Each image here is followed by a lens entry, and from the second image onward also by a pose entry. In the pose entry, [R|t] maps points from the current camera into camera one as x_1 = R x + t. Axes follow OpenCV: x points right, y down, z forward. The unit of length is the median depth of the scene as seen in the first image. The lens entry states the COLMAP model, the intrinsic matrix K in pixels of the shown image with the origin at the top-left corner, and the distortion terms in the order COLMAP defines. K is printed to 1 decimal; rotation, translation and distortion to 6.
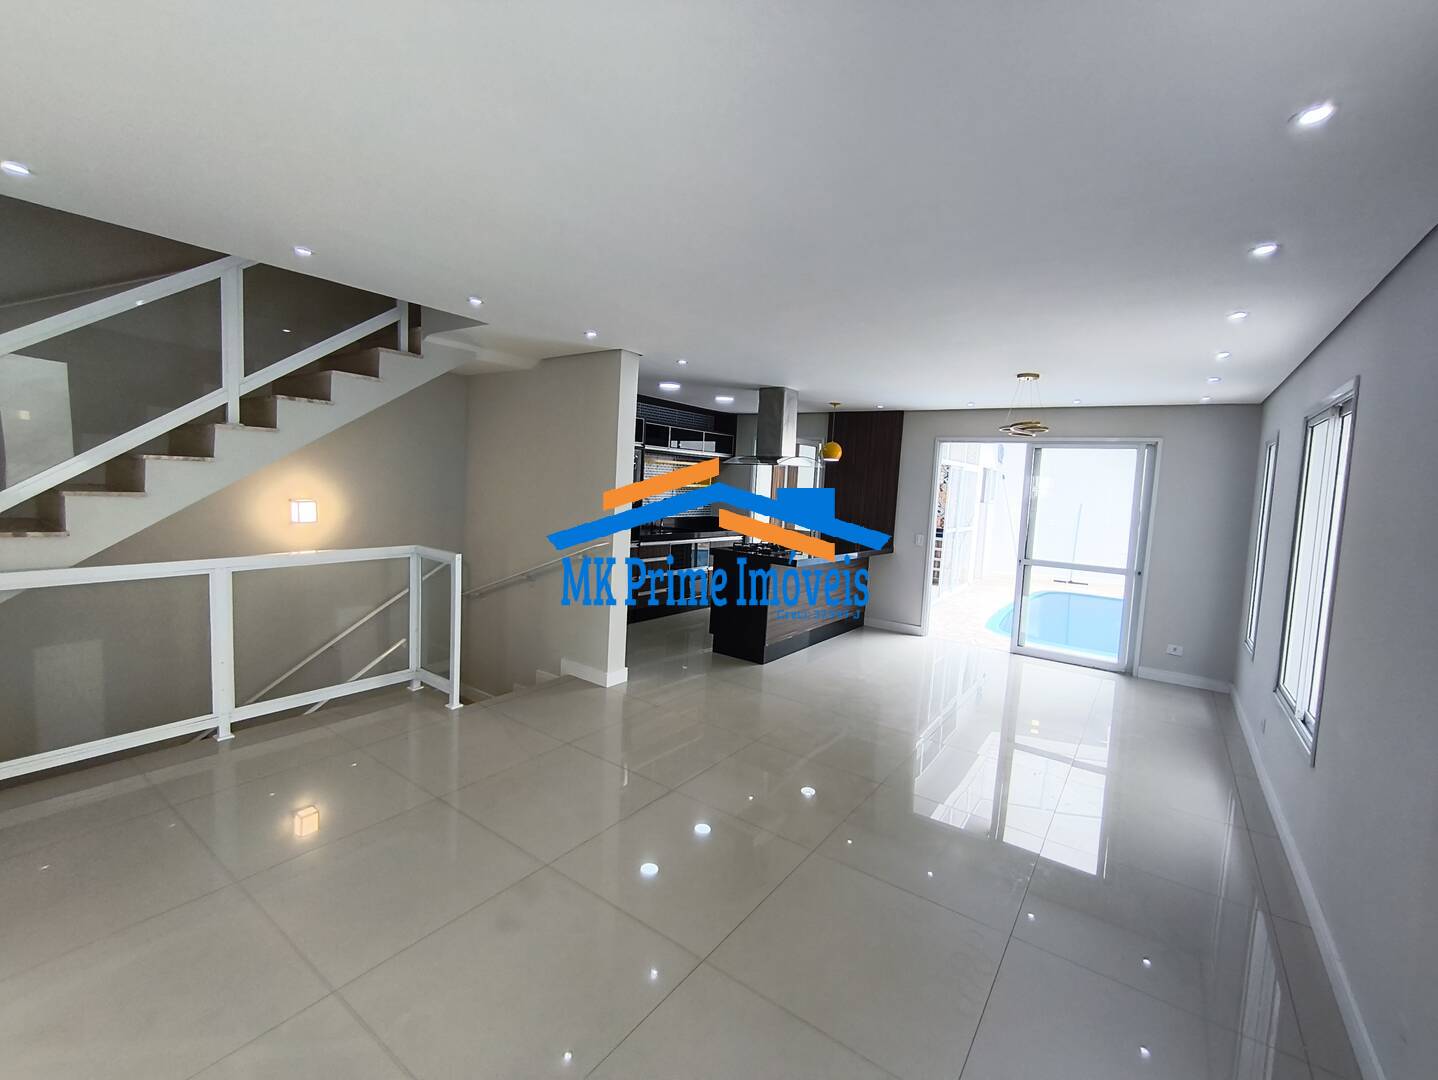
lens RADIAL K [[624.5, 0, 716.0], [0, 624.5, 527.3], [0, 0, 1]] dist [0.002136, 0.001465]
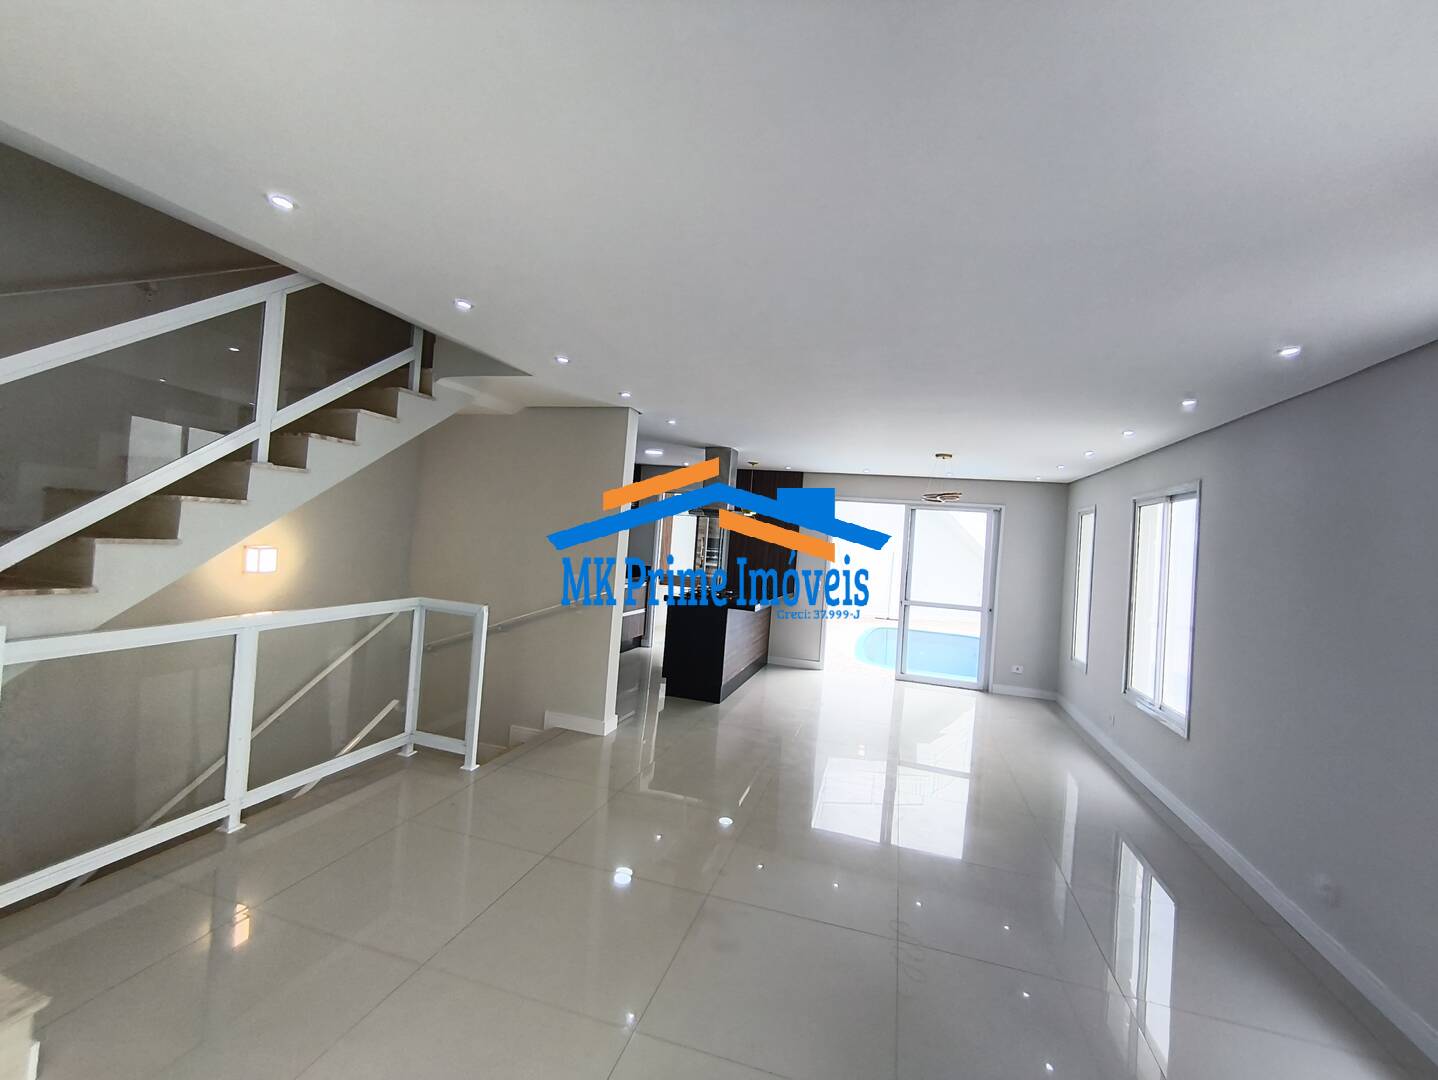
lens RADIAL K [[624.5, 0, 710.5], [0, 624.5, 532.9], [0, 0, 1]] dist [0.002136, 0.001465]
pose [[0.944267, 0.018931, 0.328635, -0.364410], [0.001289, 0.998125, -0.061201, -0.008682], [-0.329177, 0.058214, 0.942472, -0.028139]]
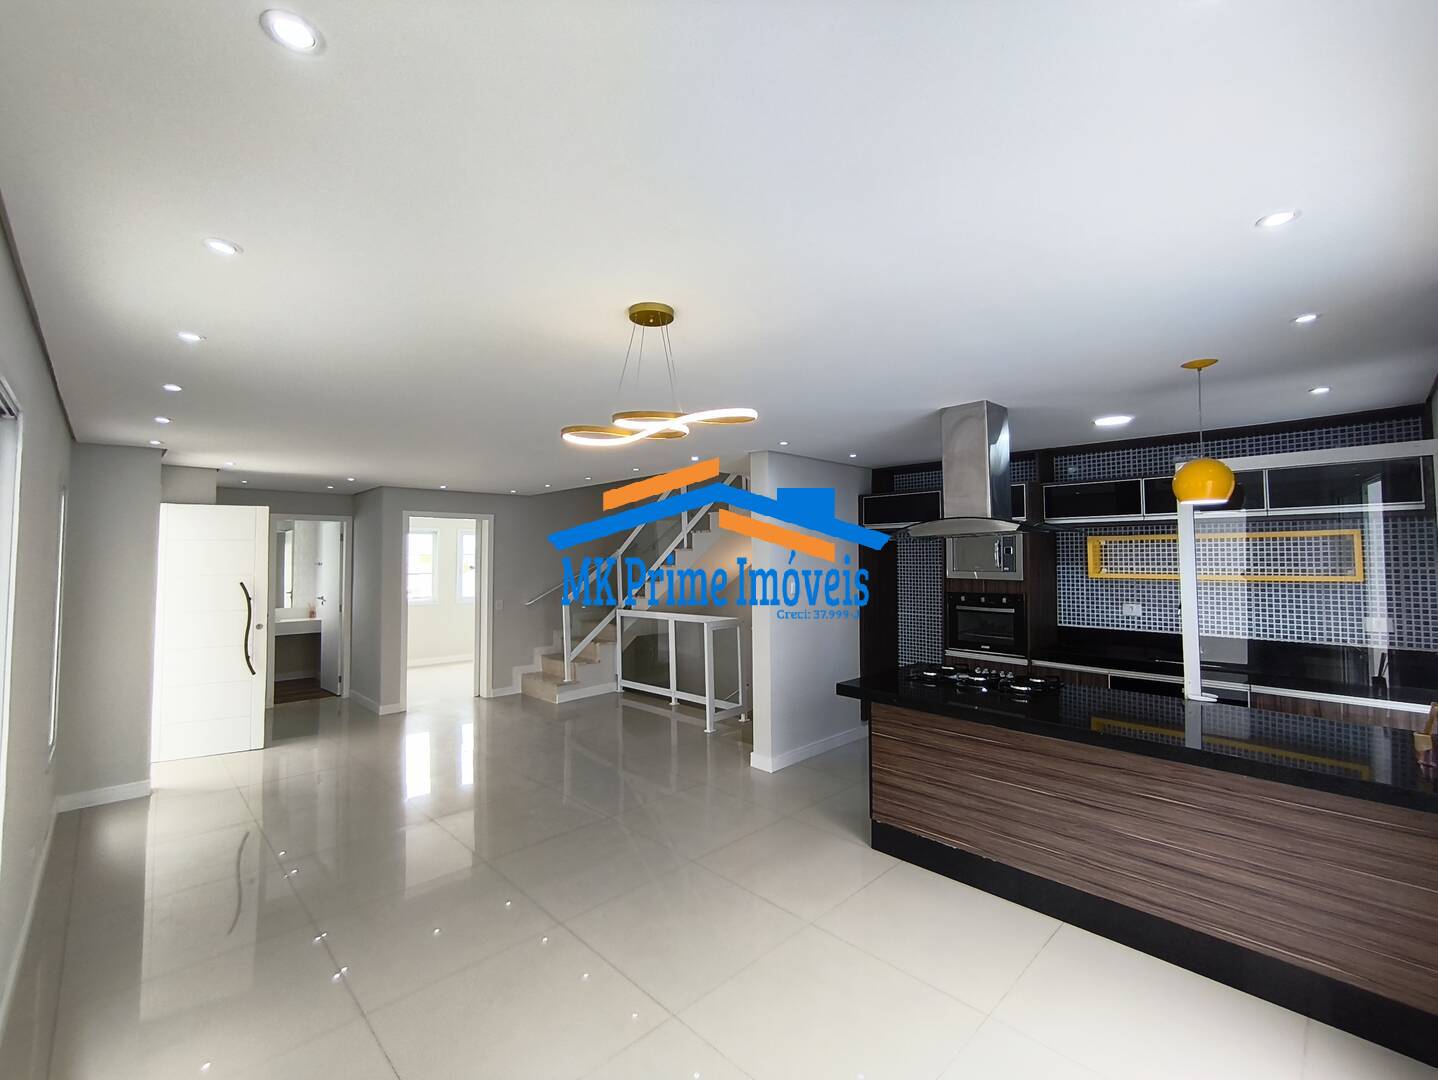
lens RADIAL K [[624.5, 0, 716.8], [0, 624.5, 532.9], [0, 0, 1]] dist [0.002136, 0.001465]
pose [[-0.178620, -0.091954, -0.979612, 0.949201], [-0.079189, 0.993737, -0.078840, -0.049528], [0.980726, 0.063492, -0.184783, 1.162339]]
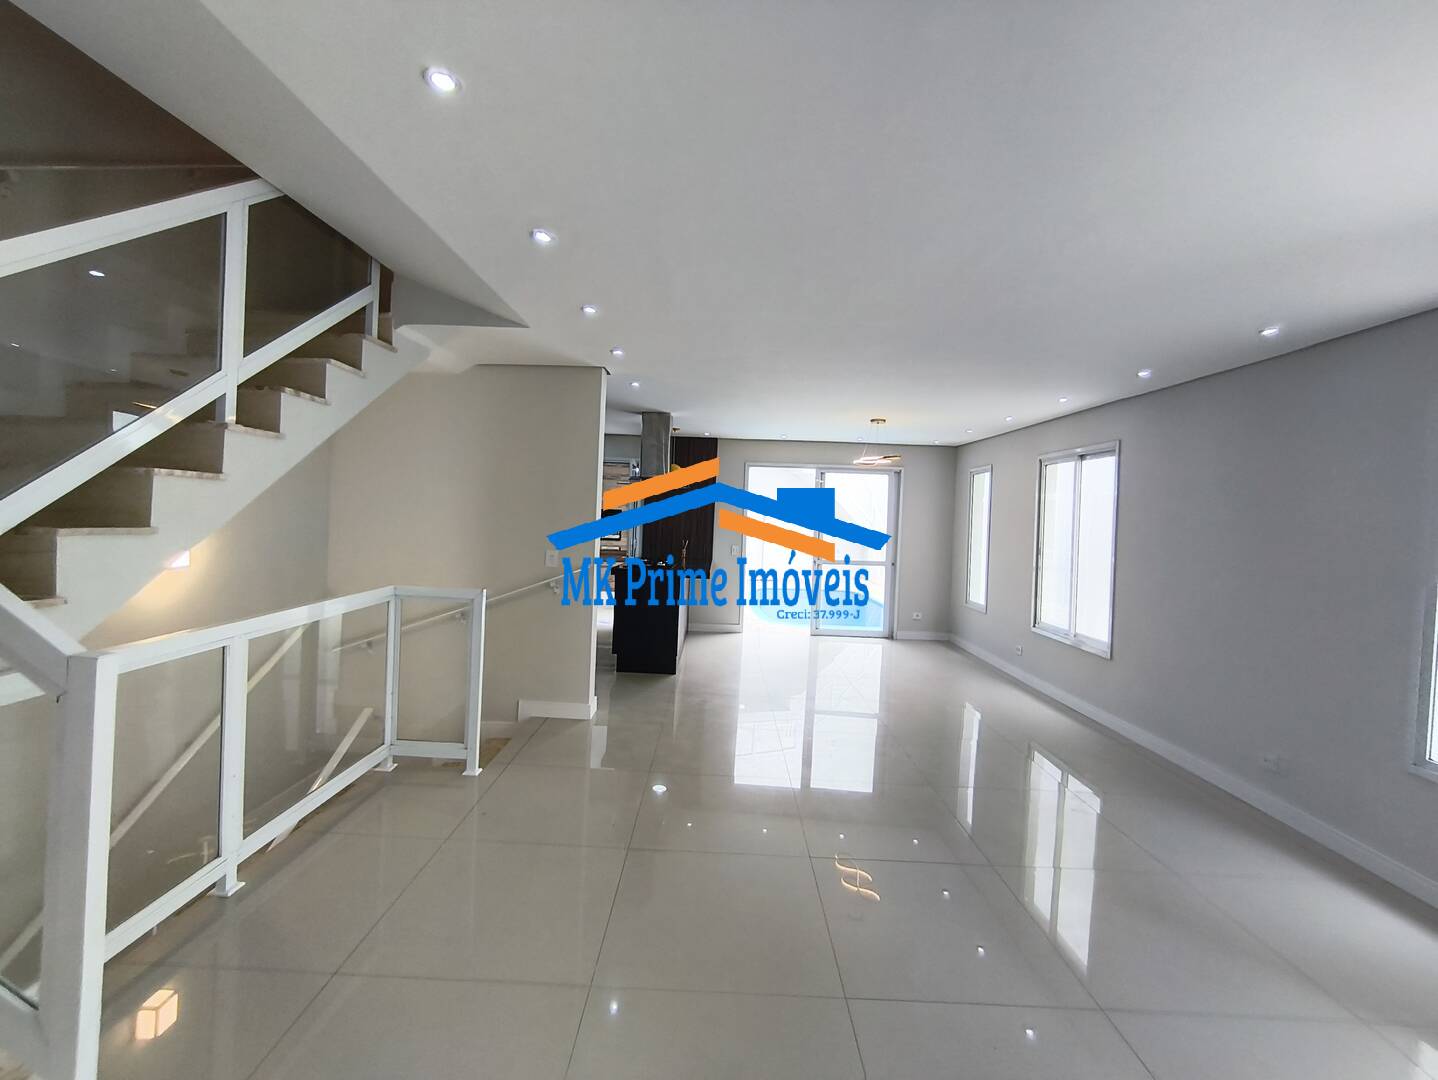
lens RADIAL K [[624.5, 0, 706.9], [0, 624.5, 530.2], [0, 0, 1]] dist [0.002136, 0.001465]
pose [[0.821436, -0.036623, 0.569124, -0.581591], [0.051093, 0.998649, -0.009482, -0.012827], [-0.568008, 0.036867, 0.822197, 0.113441]]
